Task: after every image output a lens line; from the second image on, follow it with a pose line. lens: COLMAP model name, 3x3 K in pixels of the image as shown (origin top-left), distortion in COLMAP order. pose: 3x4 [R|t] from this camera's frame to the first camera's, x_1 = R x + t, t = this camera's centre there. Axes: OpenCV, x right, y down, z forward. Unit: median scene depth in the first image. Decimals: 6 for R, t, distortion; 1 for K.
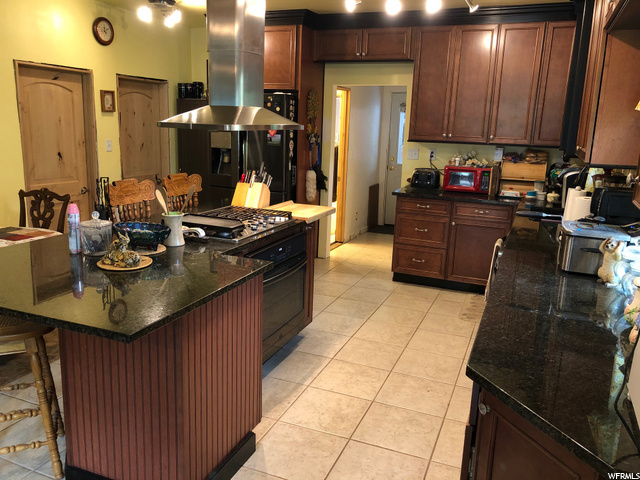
lens RADIAL K [[520.9, 0, 320.0], [0, 520.9, 240.0], [0, 0, 1]] dist [0.043991, -0.047863]
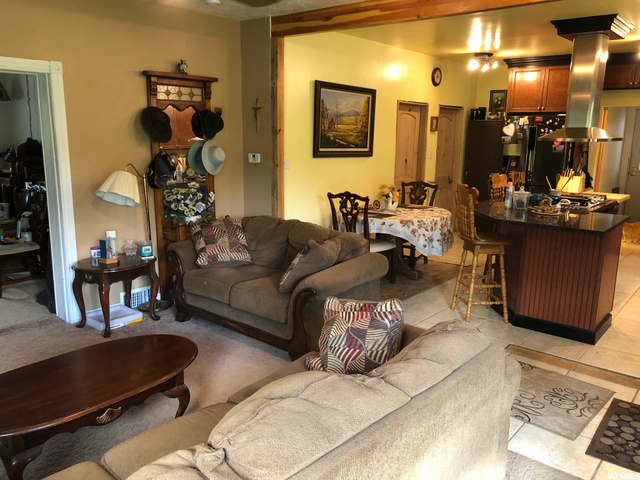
lens RADIAL K [[520.9, 0, 320.0], [0, 520.9, 240.0], [0, 0, 1]] dist [0.043991, -0.047863]
pose [[0.954468, 0.046444, -0.294677, -0.275554], [-0.053639, 0.998426, -0.016379, 0.101709], [0.293452, 0.031440, 0.955457, -0.488132]]
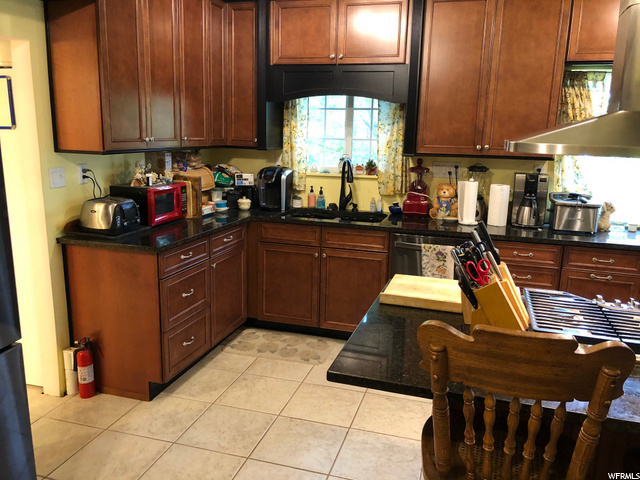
lens RADIAL K [[520.9, 0, 320.0], [0, 520.9, 240.0], [0, 0, 1]] dist [0.043991, -0.047863]
pose [[-0.089475, -0.240229, 0.966584, -0.412649], [0.195194, 0.947427, 0.253537, -0.209242], [-0.976675, 0.211356, -0.037880, 0.868896]]
